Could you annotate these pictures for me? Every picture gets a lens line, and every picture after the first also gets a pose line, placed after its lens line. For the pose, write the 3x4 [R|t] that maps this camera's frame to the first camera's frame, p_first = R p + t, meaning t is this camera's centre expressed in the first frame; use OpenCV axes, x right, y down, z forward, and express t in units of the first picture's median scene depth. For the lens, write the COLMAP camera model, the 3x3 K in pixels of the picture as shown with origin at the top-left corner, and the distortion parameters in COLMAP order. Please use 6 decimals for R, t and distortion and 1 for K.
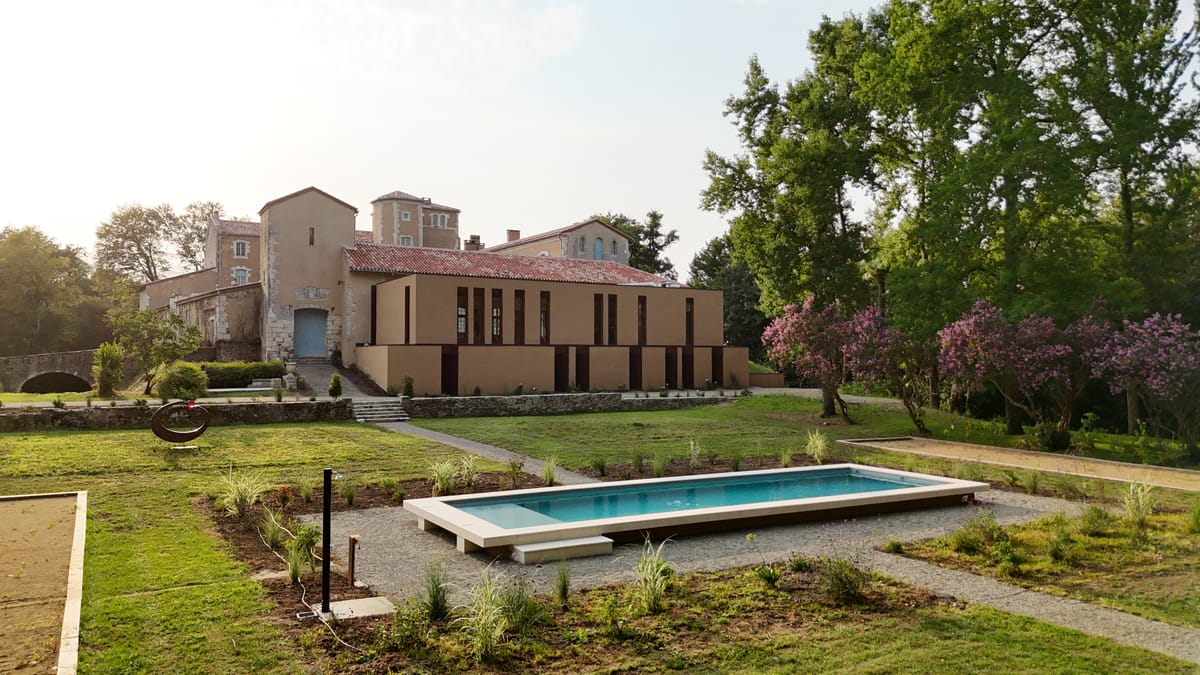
lens RADIAL K [[886.3, 0, 598.5], [0, 886.3, 338.8], [0, 0, 1]] dist [0.040879, -0.001054]
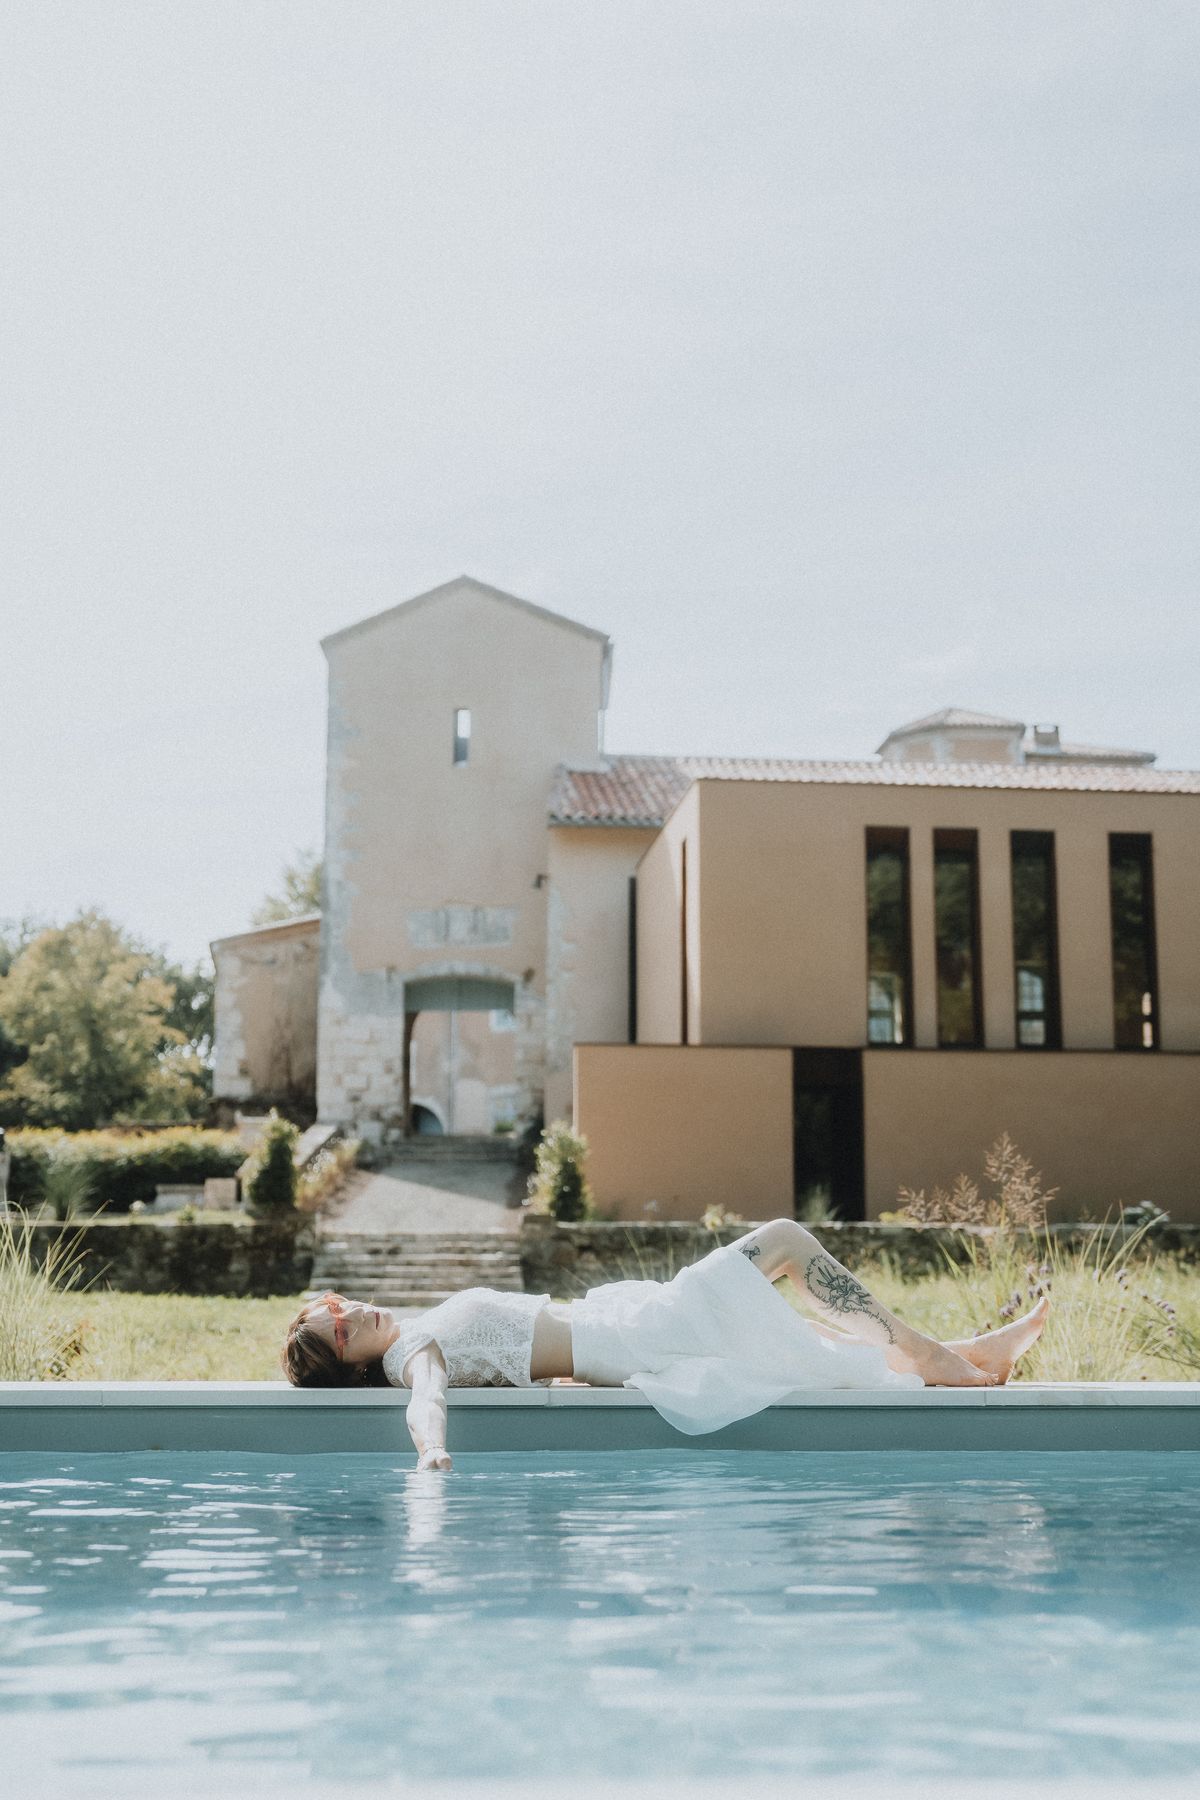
lens RADIAL K [[2344.8, 0, 597.8], [0, 2344.8, 892.7], [0, 0, 1]] dist [0.002487, 0.000000]
pose [[0.890911, -0.075897, -0.447791, 0.067005], [0.004928, 0.987496, -0.157569, 0.060770], [0.454151, 0.138173, 0.880145, 0.331376]]
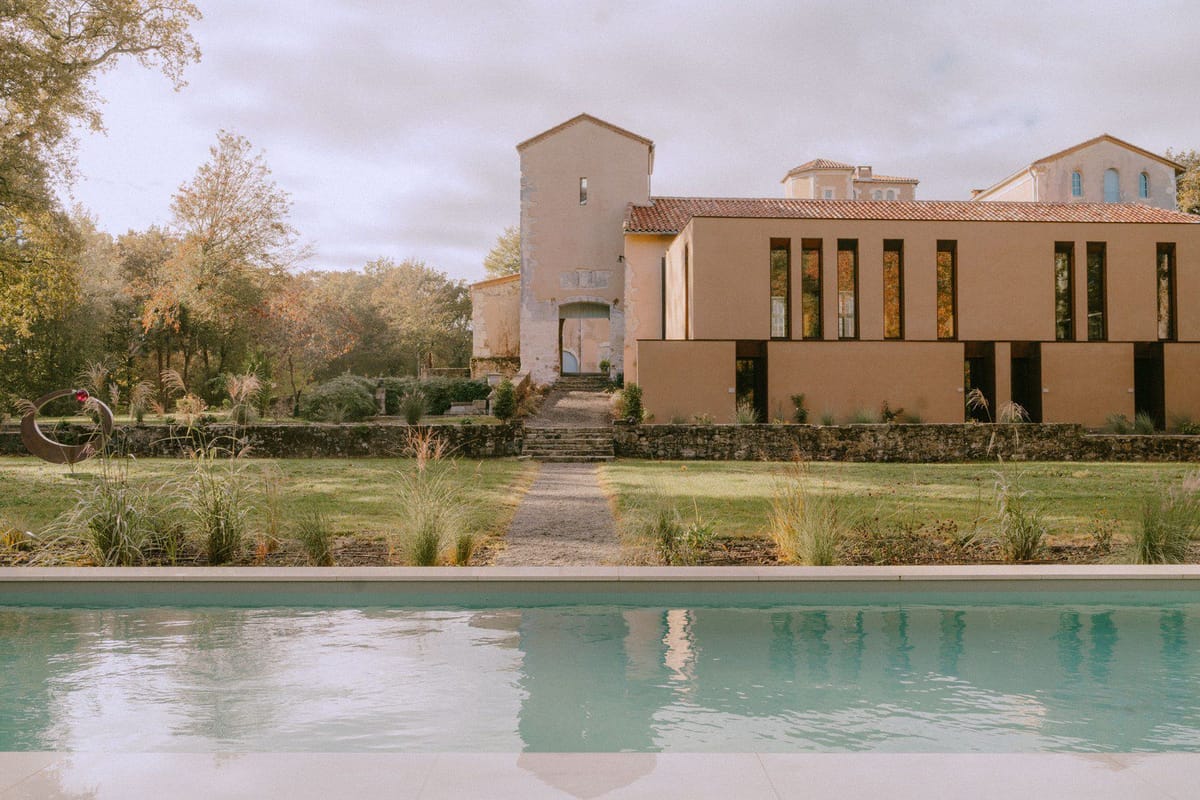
lens RADIAL K [[1129.3, 0, 599.6], [0, 1129.3, 399.9], [0, 0, 1]] dist [0.002869, 0.000000]
pose [[0.869276, -0.015851, -0.494072, 0.087315], [0.009641, 0.999839, -0.015115, 0.048131], [0.494232, 0.008376, 0.869289, 0.295939]]
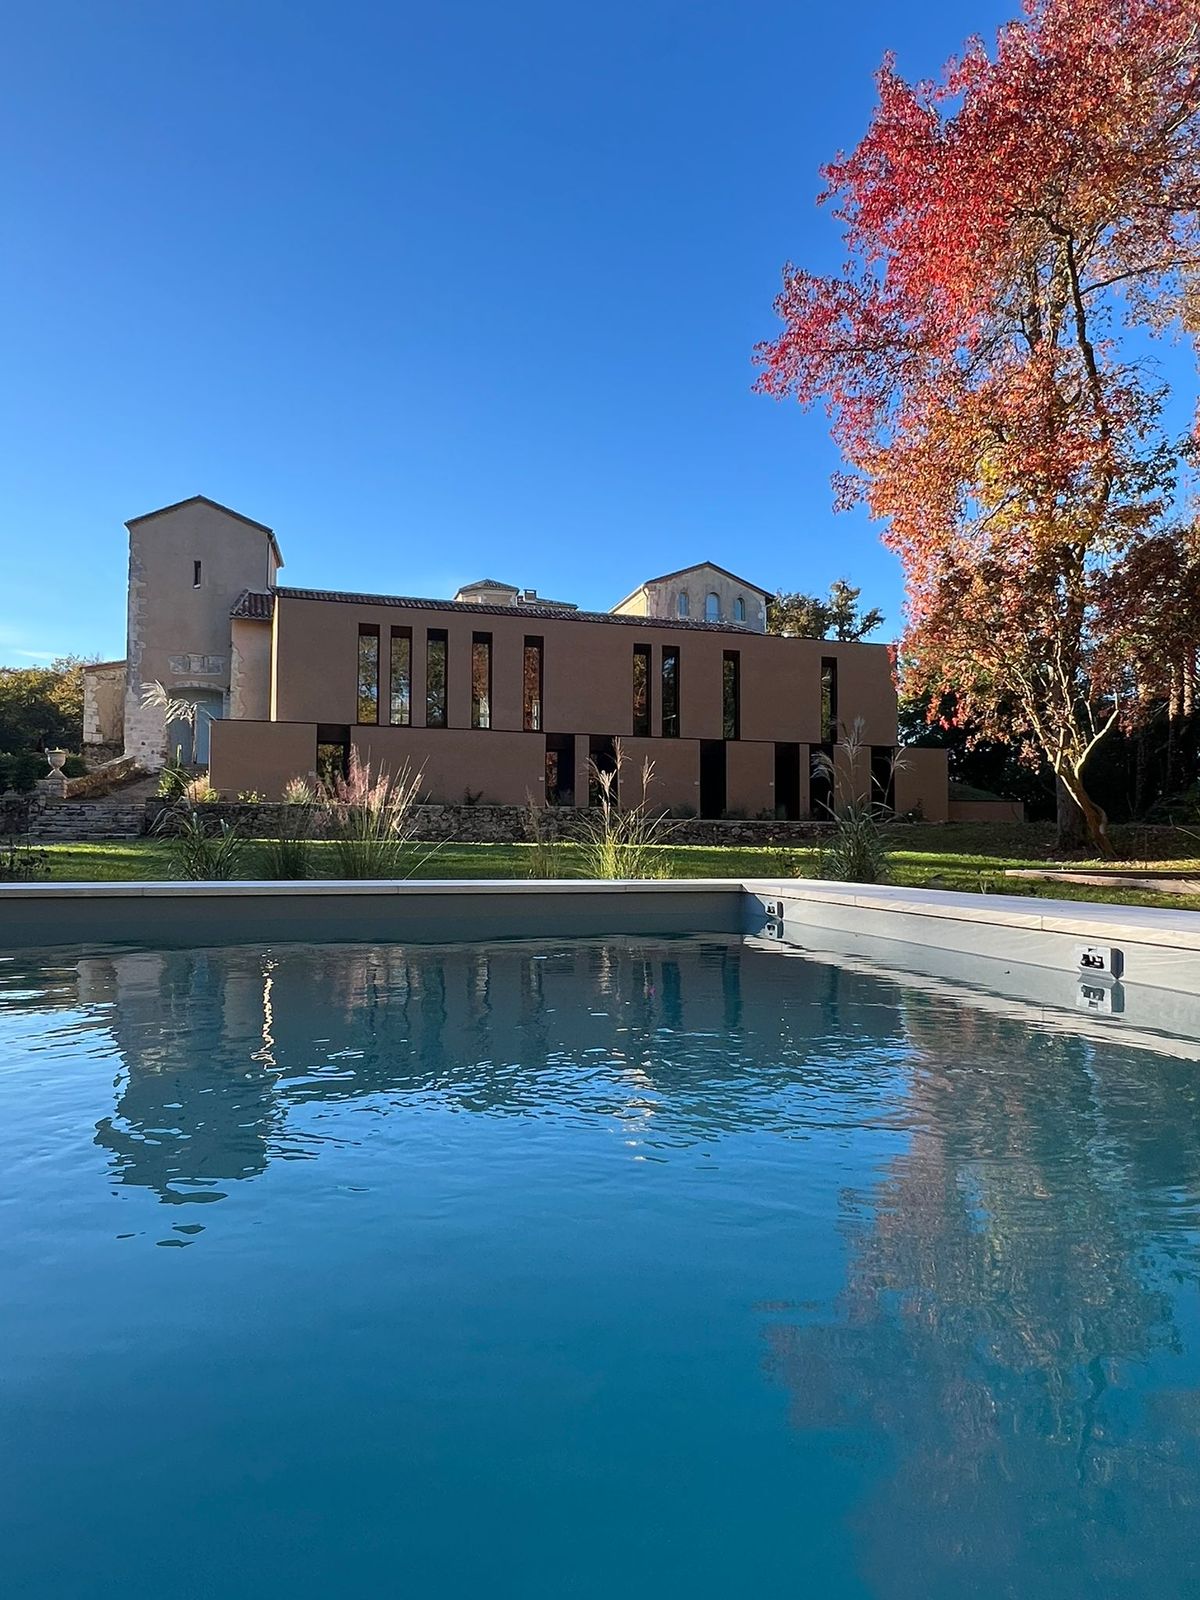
lens RADIAL K [[1006.6, 0, 602.8], [0, 1006.6, 796.9], [0, 0, 1]] dist [-0.005310, 0.000042]
pose [[0.965722, -0.005838, -0.259511, 0.137032], [-0.001348, 0.999621, -0.027505, 0.061454], [0.259573, 0.026912, 0.965348, 0.388265]]
